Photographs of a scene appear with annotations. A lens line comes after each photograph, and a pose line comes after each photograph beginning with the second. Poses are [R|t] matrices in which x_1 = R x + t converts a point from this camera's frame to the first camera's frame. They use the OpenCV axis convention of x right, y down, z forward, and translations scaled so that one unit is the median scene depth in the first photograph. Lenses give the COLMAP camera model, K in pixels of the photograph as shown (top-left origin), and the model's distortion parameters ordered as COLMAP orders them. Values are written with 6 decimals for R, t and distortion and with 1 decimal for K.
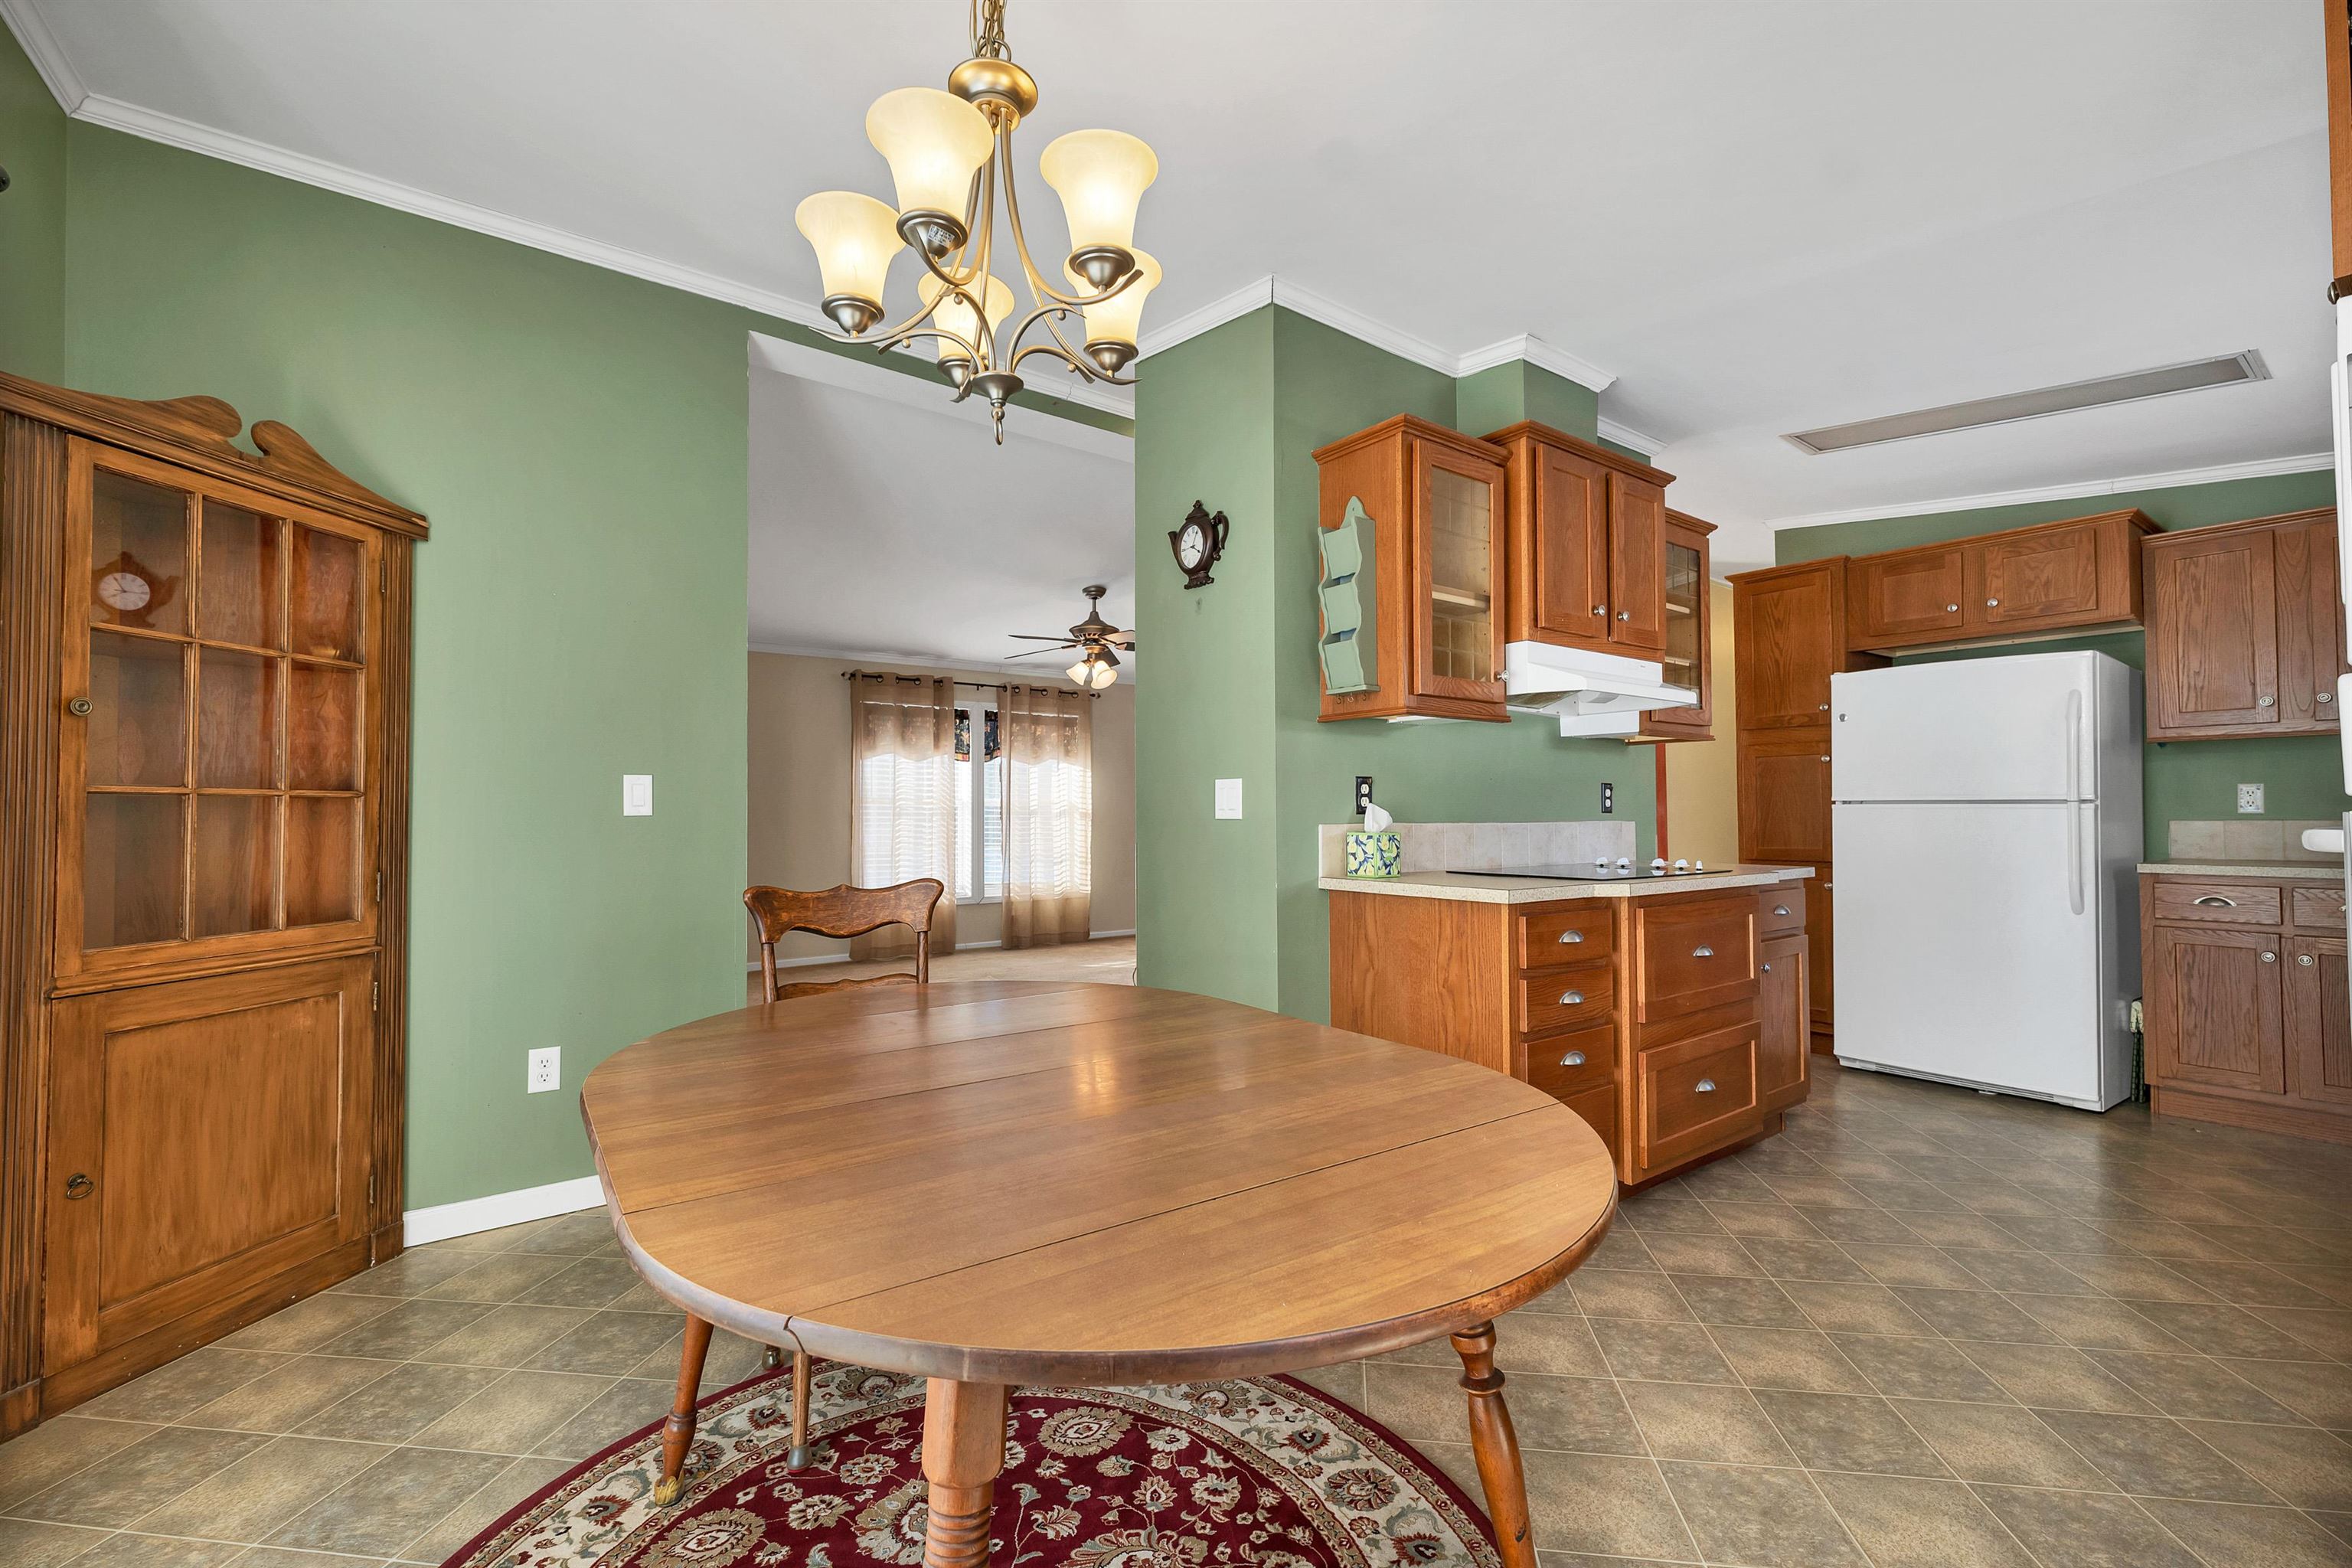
lens RADIAL K [[990.8, 0, 1172.9], [0, 990.8, 789.8], [0, 0, 1]] dist [0.001324, 0.000085]
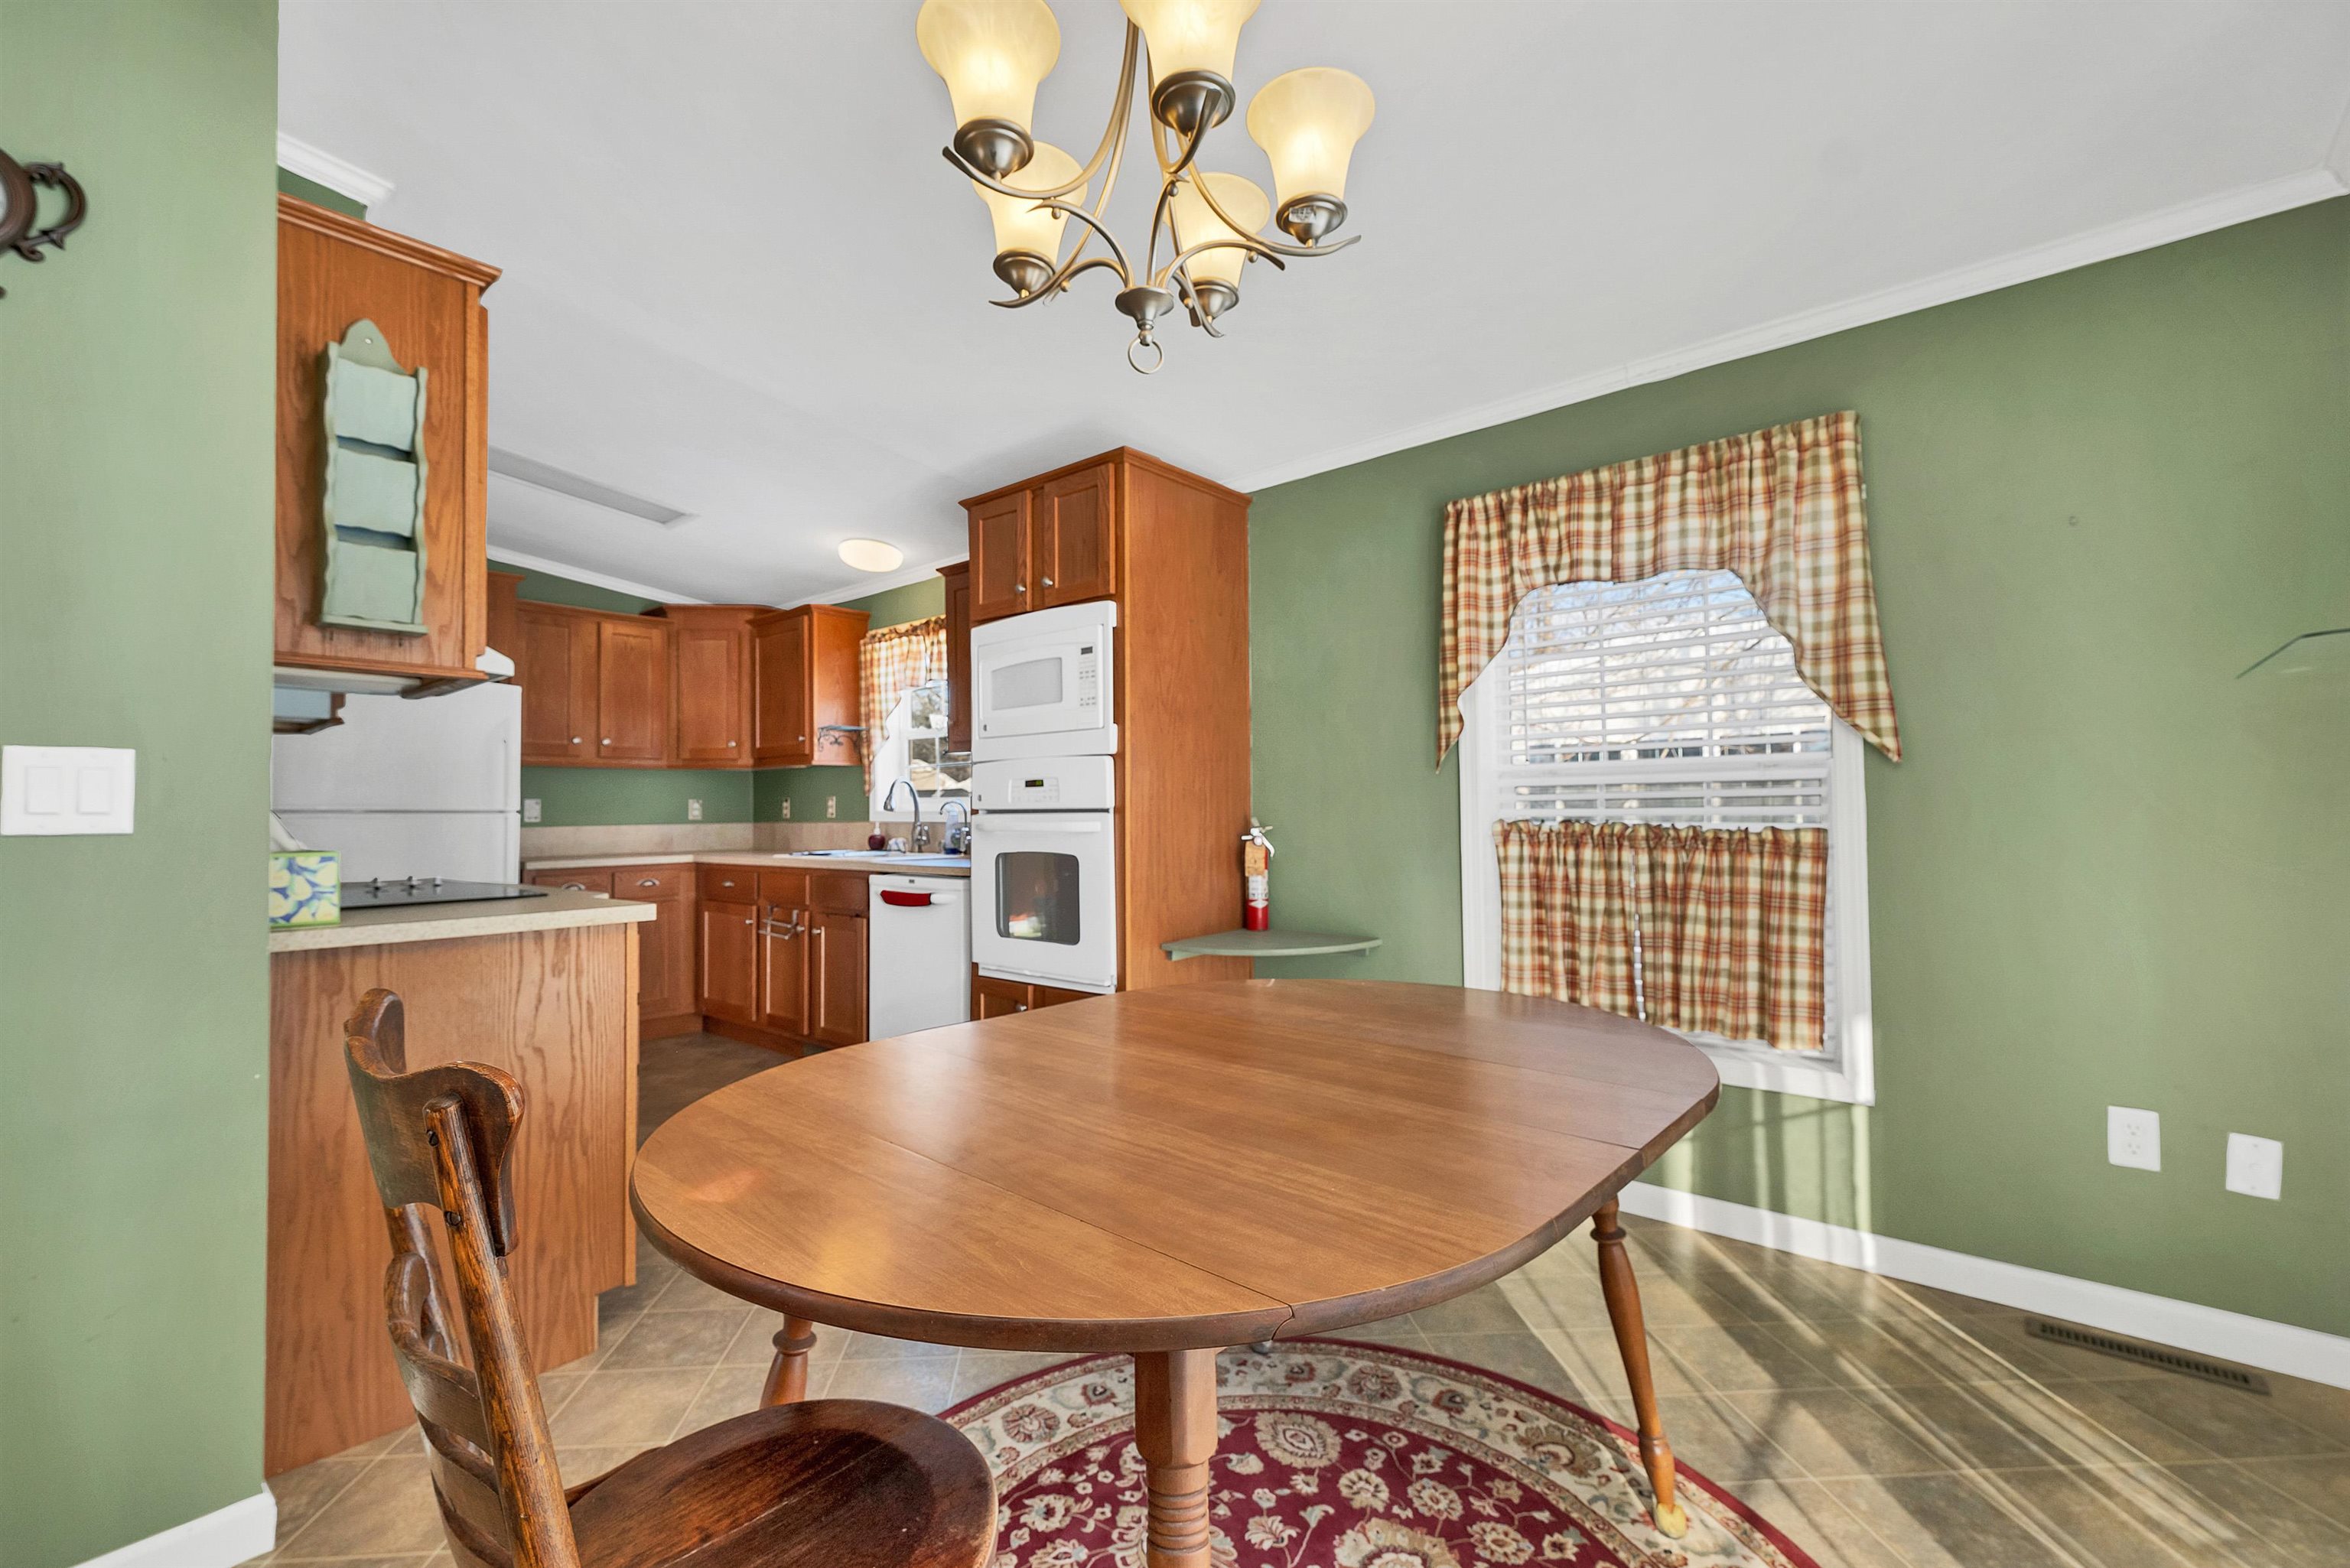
lens RADIAL K [[989.9, 0, 1171.9], [0, 989.9, 789.8], [0, 0, 1]] dist [0.001324, 0.000085]
pose [[-0.225907, 0.029315, 0.973708, -0.403212], [-0.013182, 0.999364, -0.033146, 0.013590], [-0.974060, -0.020323, -0.225377, 0.474257]]
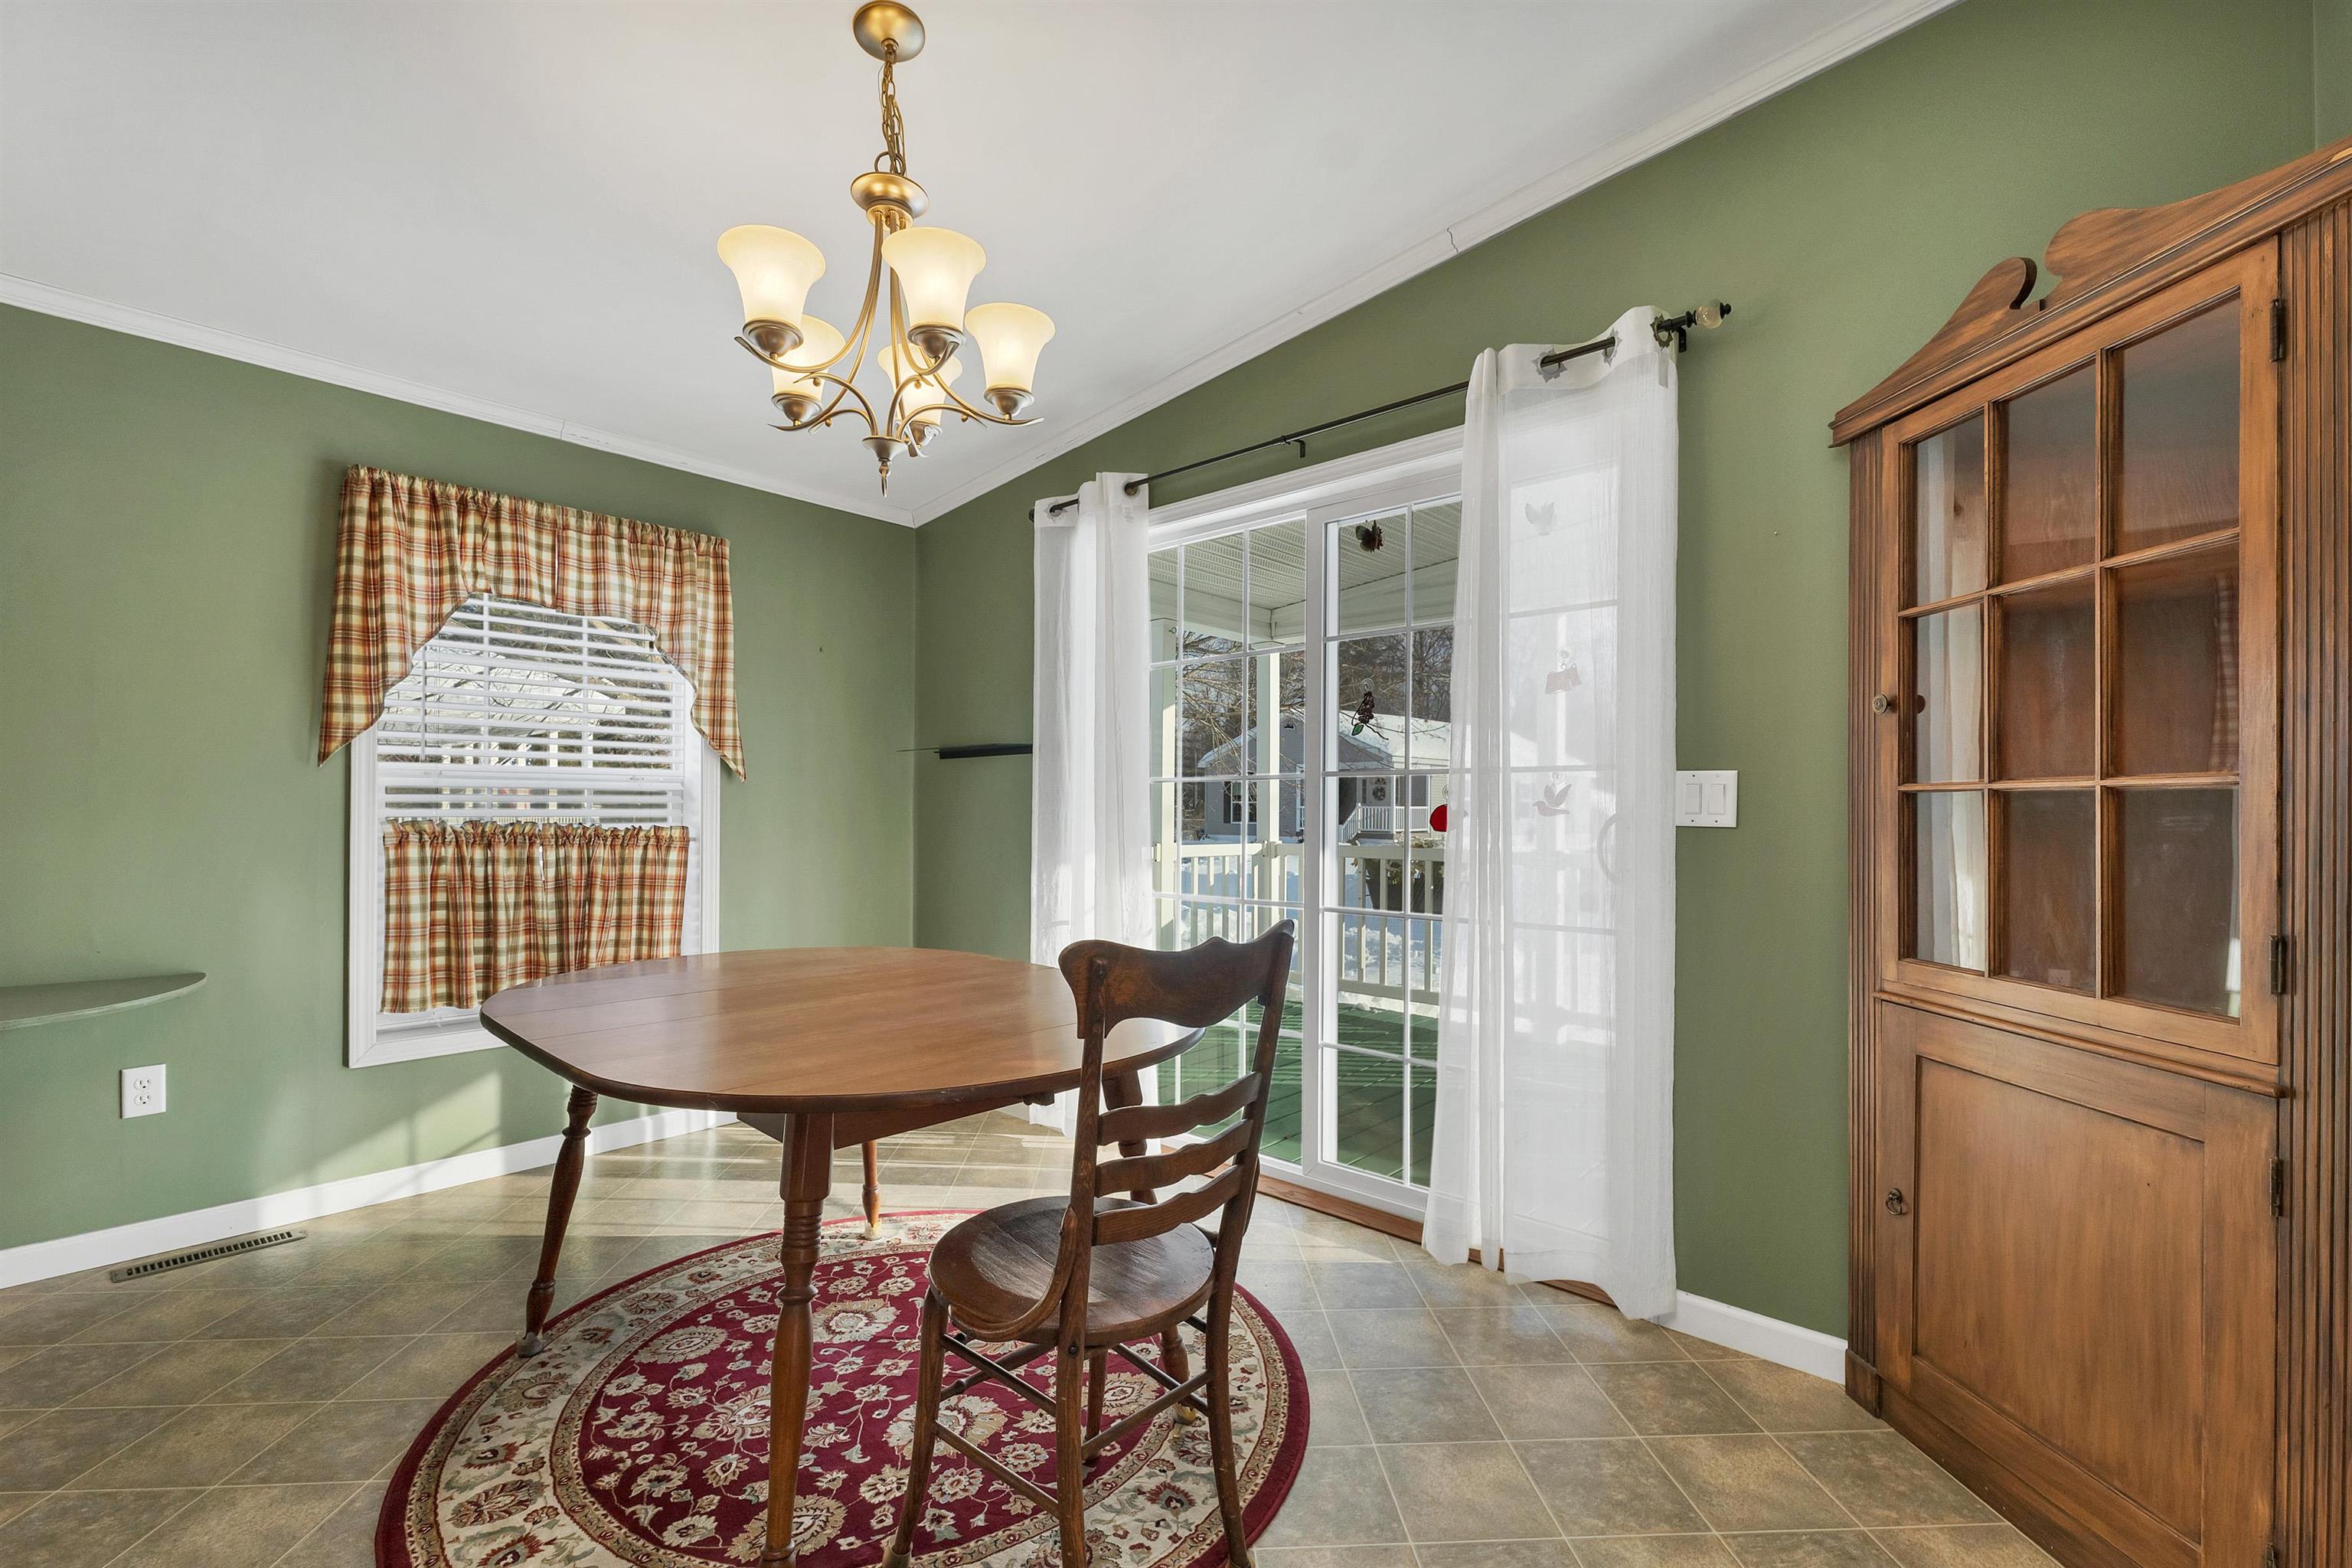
lens RADIAL K [[1010.5, 0, 1173.1], [0, 1010.5, 811.4], [0, 0, 1]] dist [-0.000573, -0.000161]
pose [[-0.979009, -0.001692, -0.203812, -0.109728], [0.003205, 0.999714, -0.023696, 0.021244], [0.203794, -0.023852, -0.978723, 0.908256]]
